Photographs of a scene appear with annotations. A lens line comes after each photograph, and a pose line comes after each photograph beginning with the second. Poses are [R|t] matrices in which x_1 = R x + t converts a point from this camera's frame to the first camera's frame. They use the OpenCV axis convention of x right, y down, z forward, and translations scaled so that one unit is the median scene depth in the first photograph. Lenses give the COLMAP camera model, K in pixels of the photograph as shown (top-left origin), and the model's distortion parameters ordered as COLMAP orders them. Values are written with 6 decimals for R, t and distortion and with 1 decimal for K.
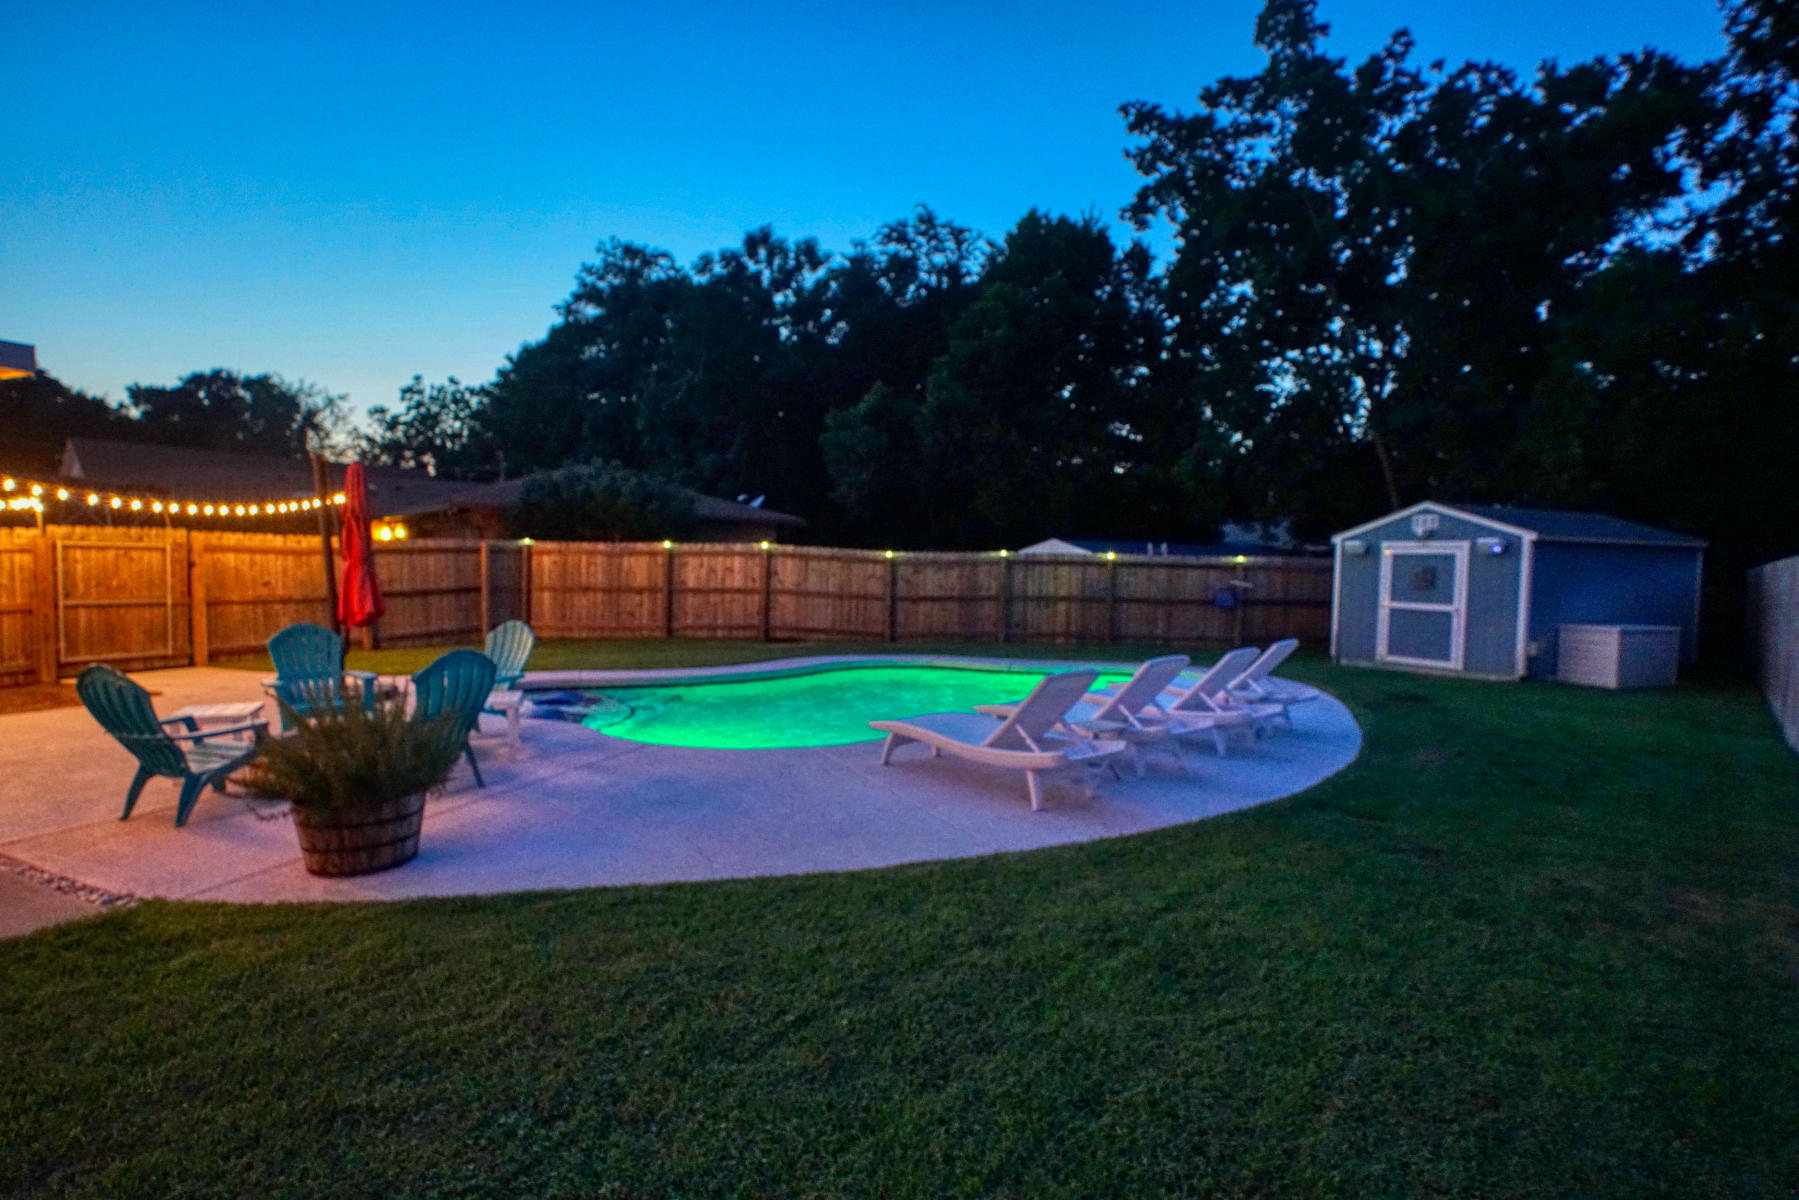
lens RADIAL K [[926.4, 0, 880.3], [0, 926.4, 614.0], [0, 0, 1]] dist [0.000251, 0.001289]
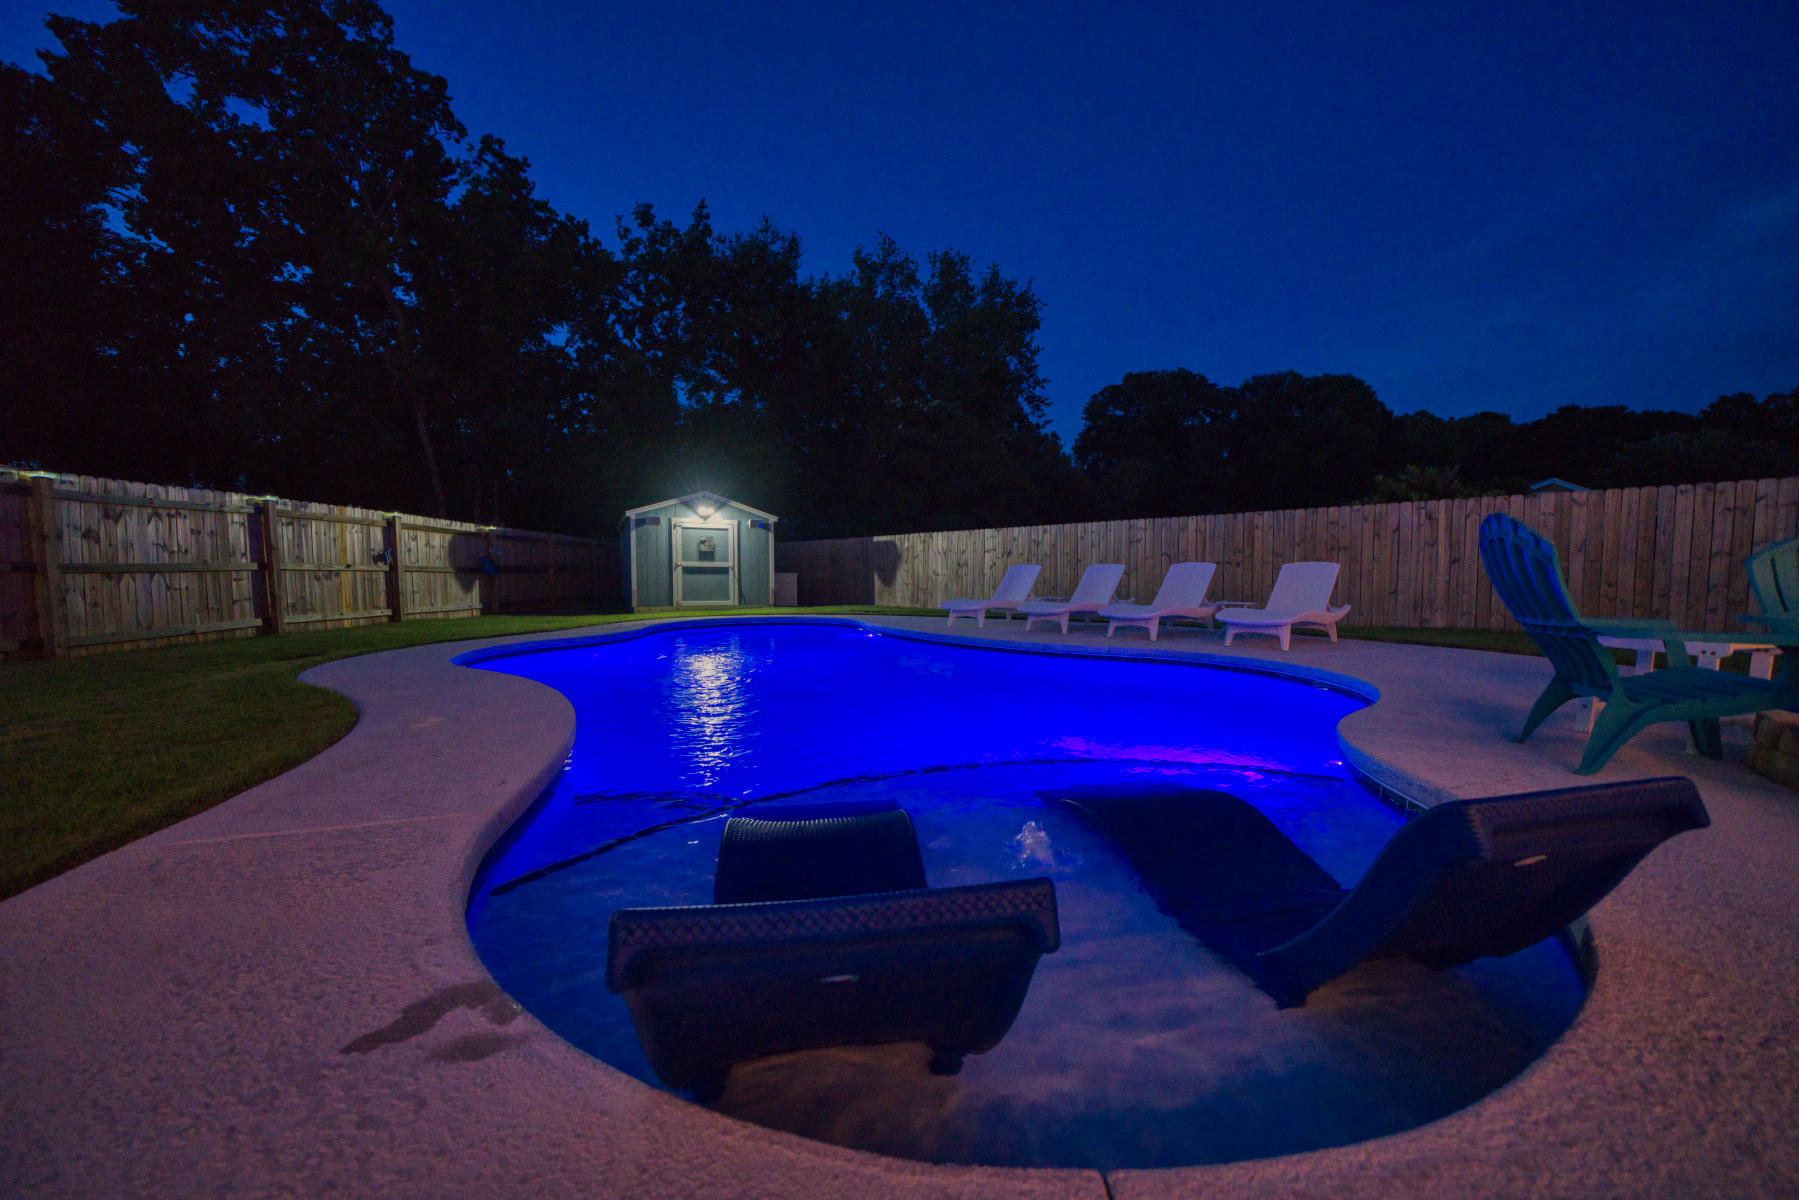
lens RADIAL K [[617.8, 0, 889.5], [0, 617.8, 618.0], [0, 0, 1]] dist [-0.019759, 0.000505]
pose [[0.005586, -0.085390, 0.996332, -0.297531], [0.056056, 0.994808, 0.084945, 0.007185], [-0.998412, 0.055376, 0.010343, 0.560096]]
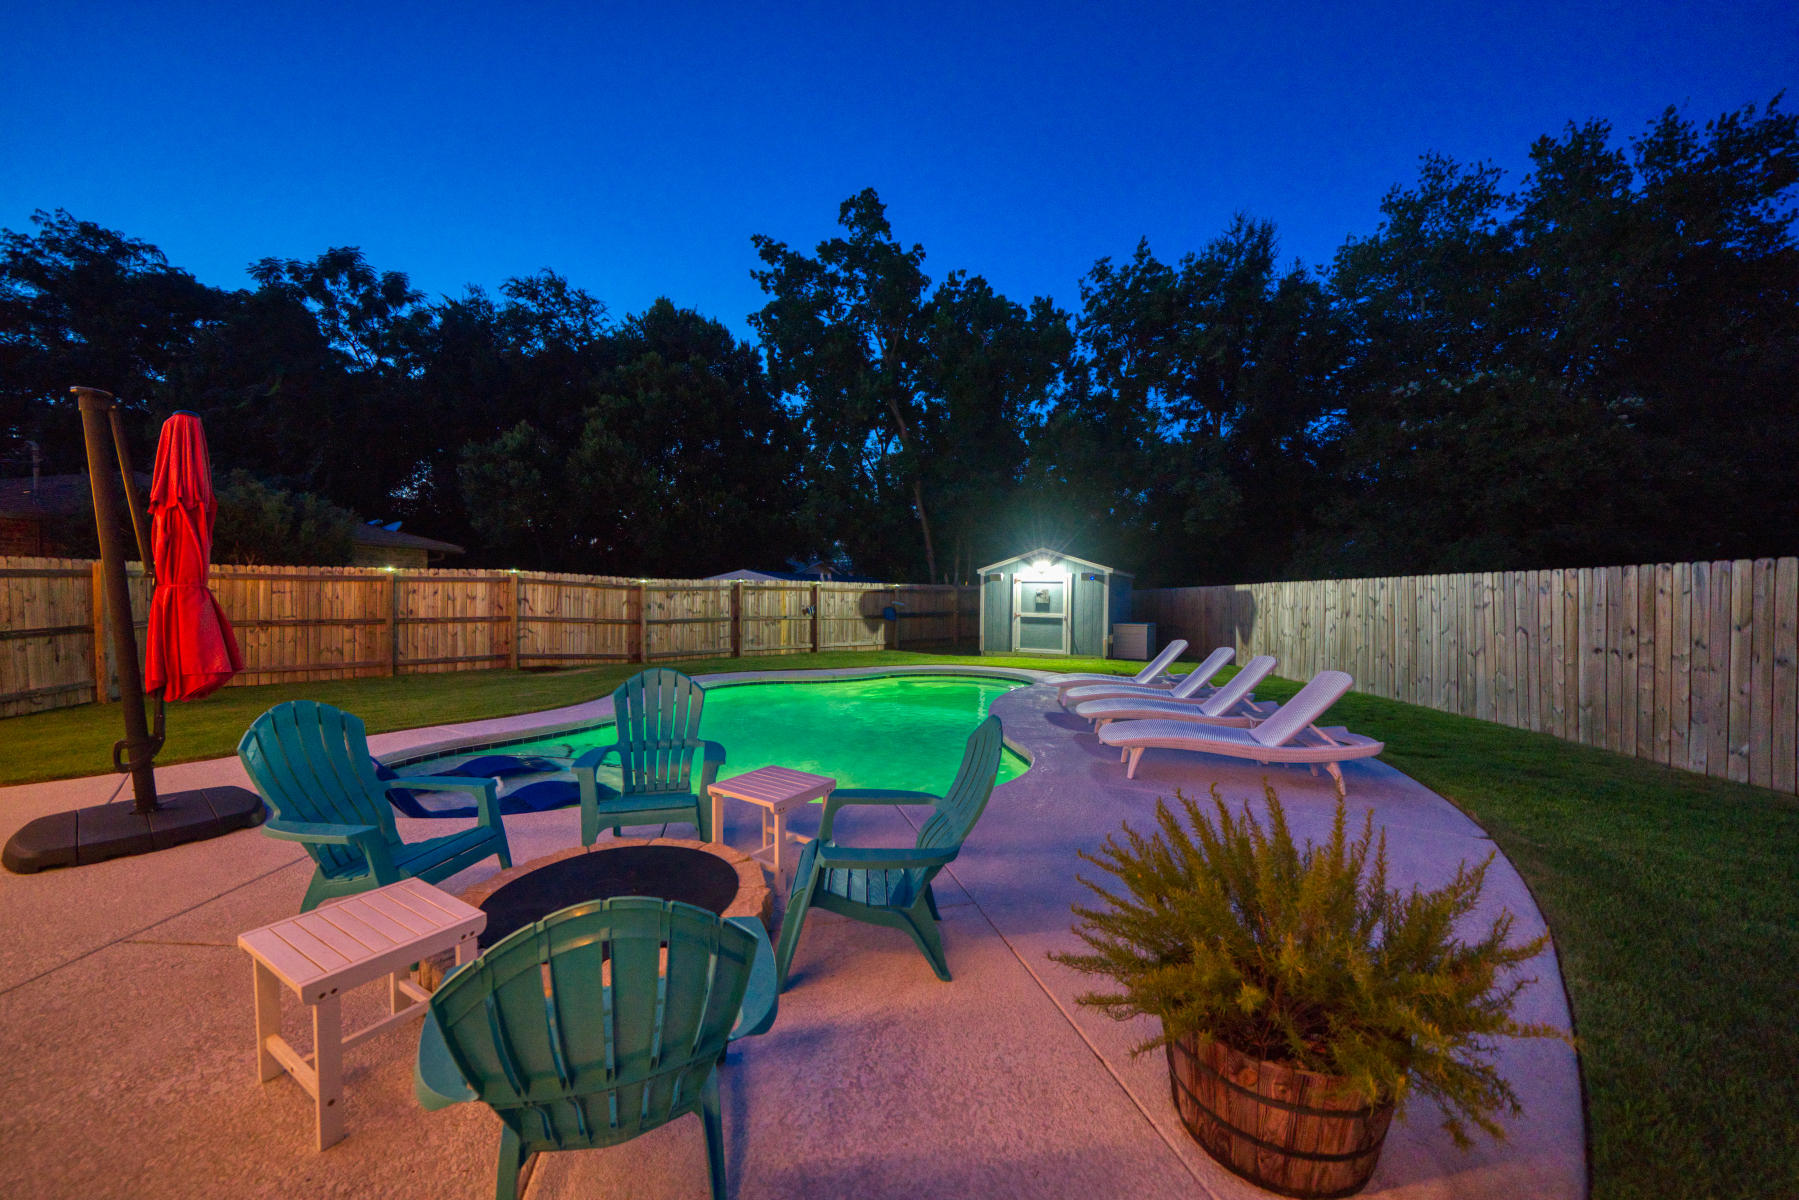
lens RADIAL K [[679.0, 0, 889.3], [0, 679.0, 611.3], [0, 0, 1]] dist [-0.013523, 0.002913]
pose [[0.789231, -0.024233, 0.613619, -0.246087], [0.038884, 0.999188, -0.010553, -0.010035], [-0.612865, 0.032189, 0.789532, 0.207386]]
